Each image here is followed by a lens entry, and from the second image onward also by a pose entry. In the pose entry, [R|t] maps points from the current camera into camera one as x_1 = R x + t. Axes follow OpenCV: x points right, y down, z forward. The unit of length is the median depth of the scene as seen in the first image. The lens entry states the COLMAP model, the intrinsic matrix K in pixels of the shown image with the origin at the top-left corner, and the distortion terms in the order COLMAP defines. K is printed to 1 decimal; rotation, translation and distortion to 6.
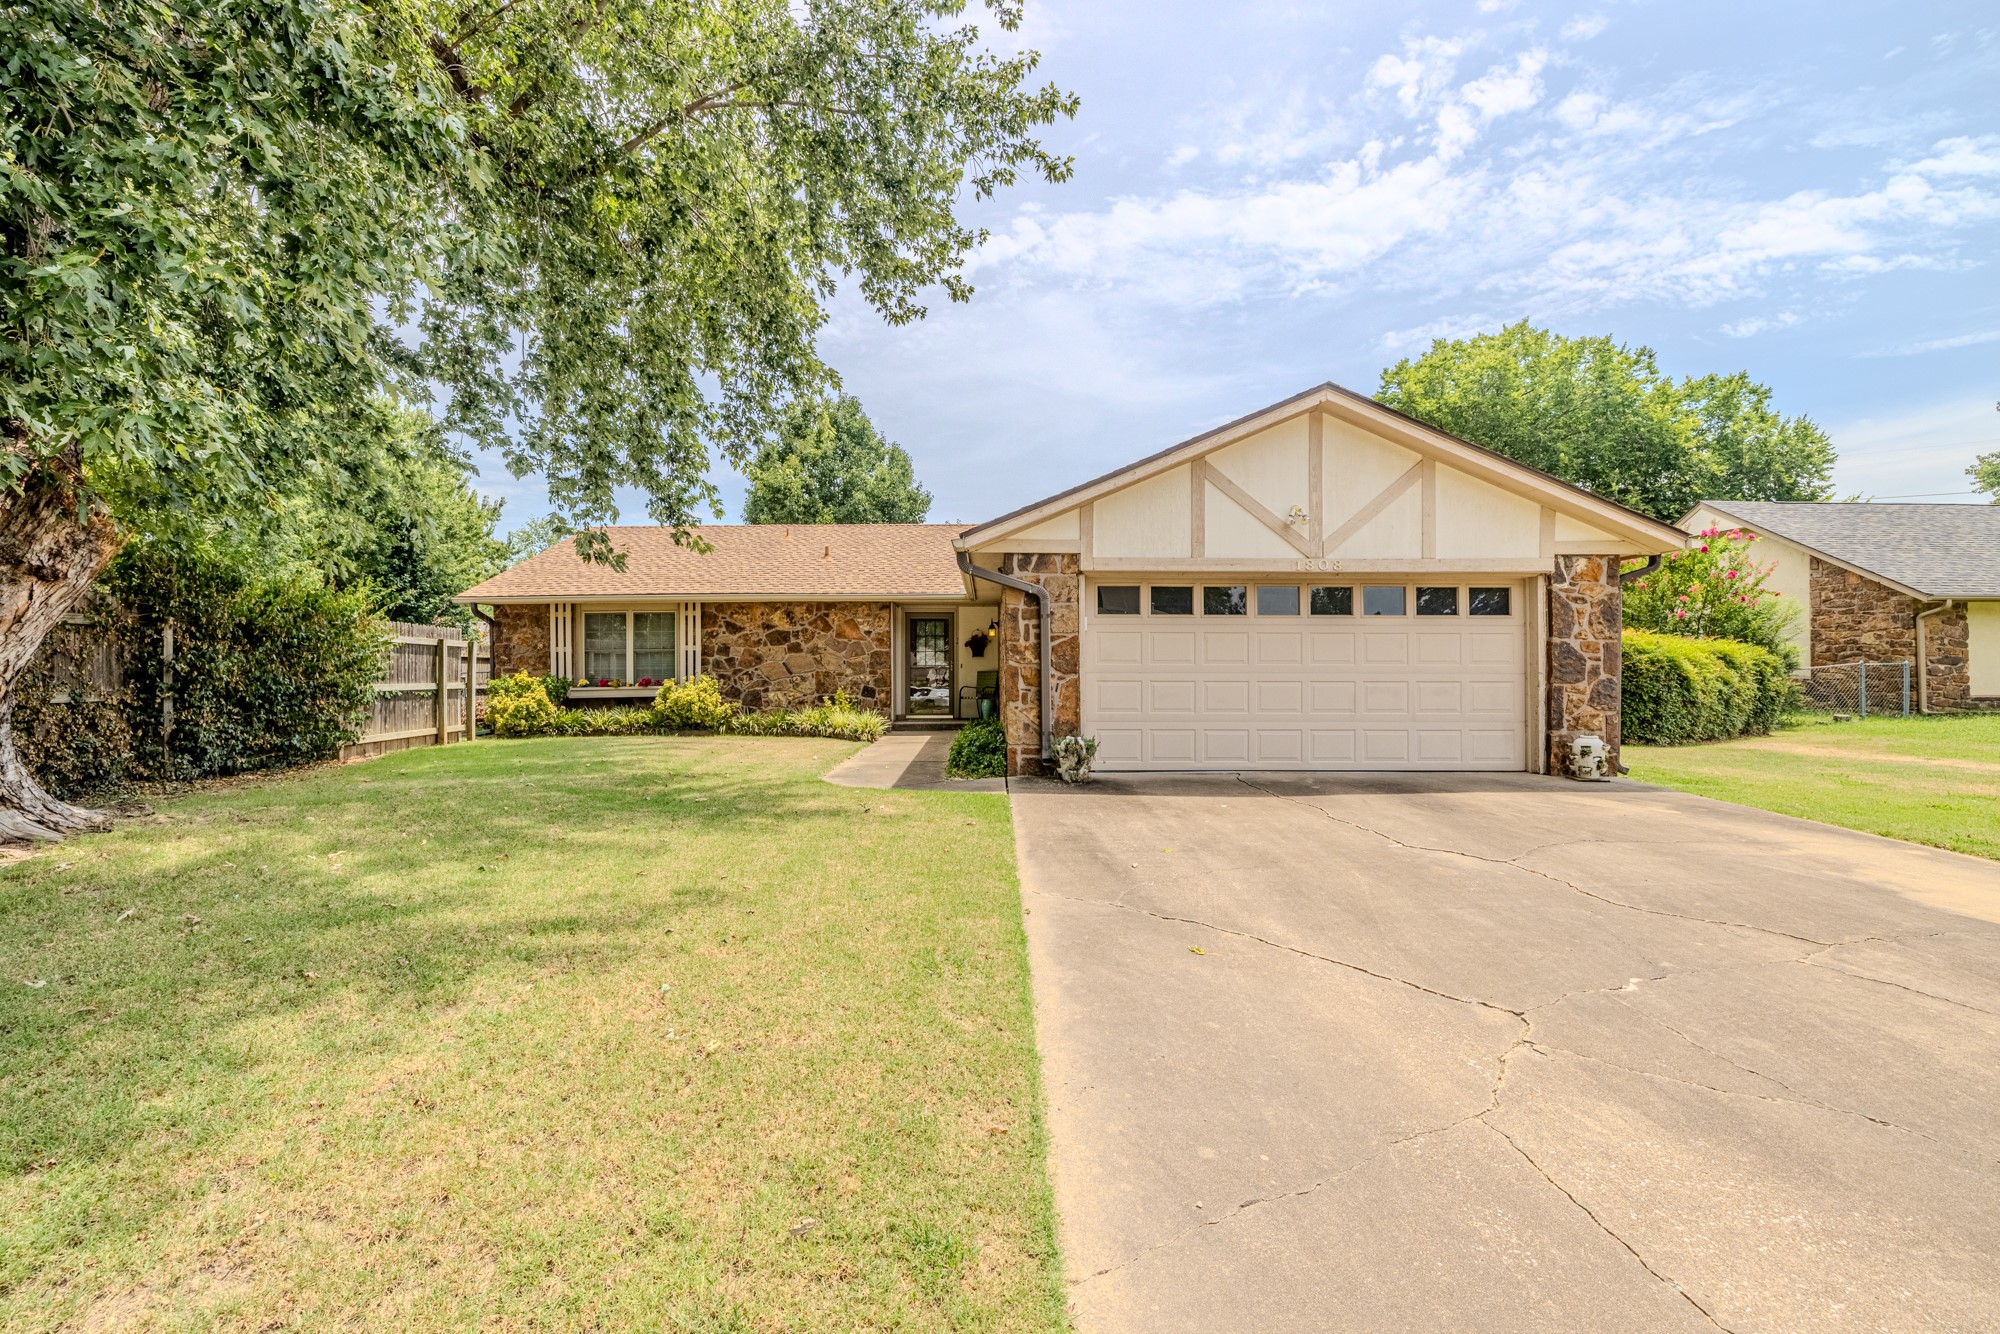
lens RADIAL K [[840.8, 0, 1012.6], [0, 840.8, 699.6], [0, 0, 1]] dist [0.000463, 0.000503]
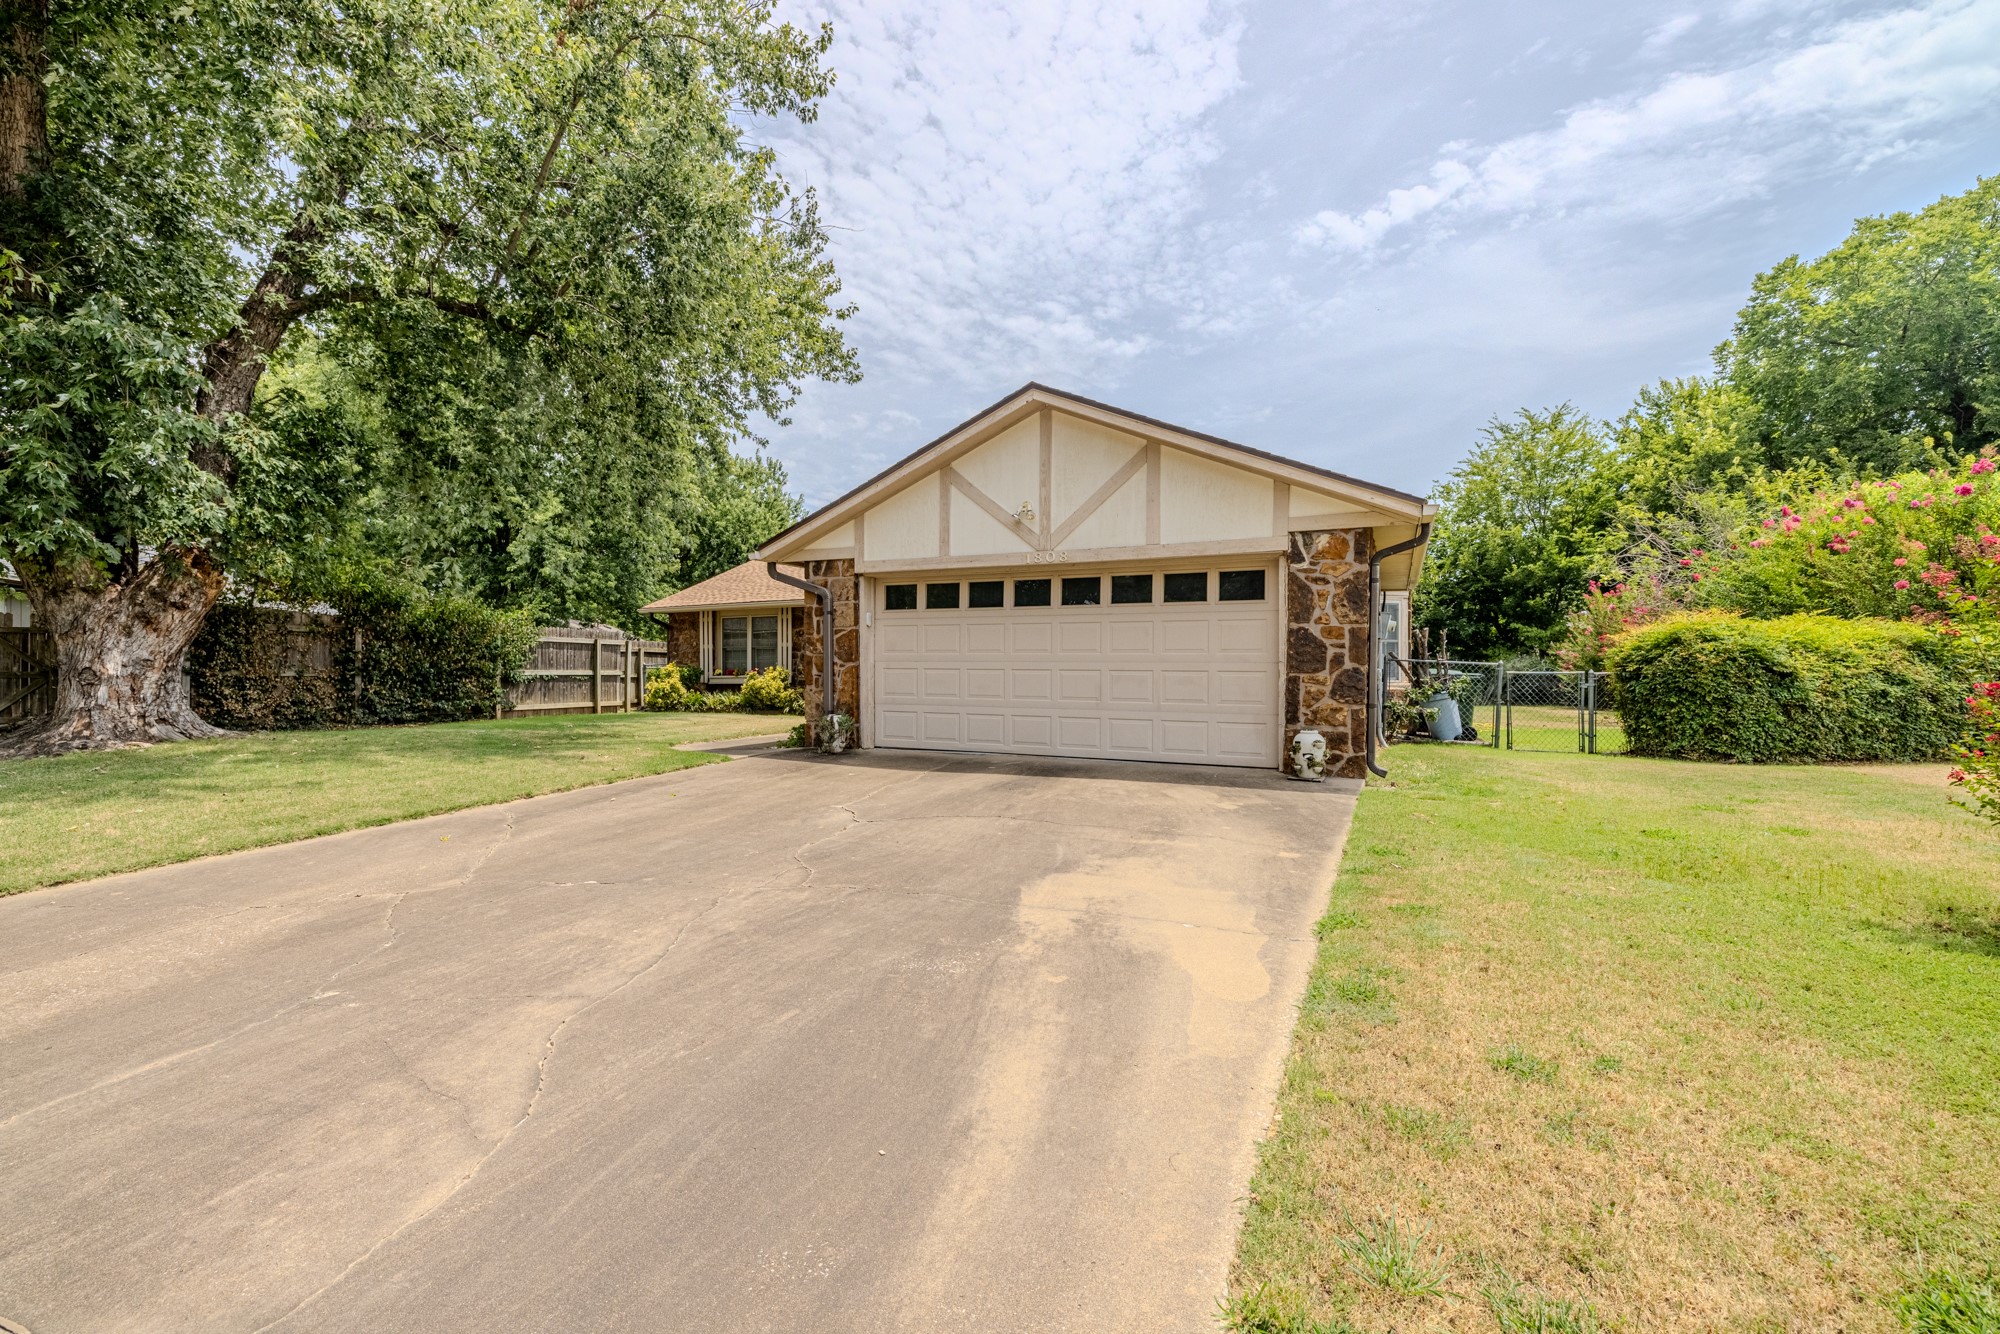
lens RADIAL K [[840.8, 0, 1010.8], [0, 840.8, 707.6], [0, 0, 1]] dist [0.000463, 0.000503]
pose [[0.899263, 0.024109, -0.436743, 0.566873], [-0.019806, 0.999700, 0.014405, 0.008331], [0.436959, -0.004304, 0.899471, 0.031748]]
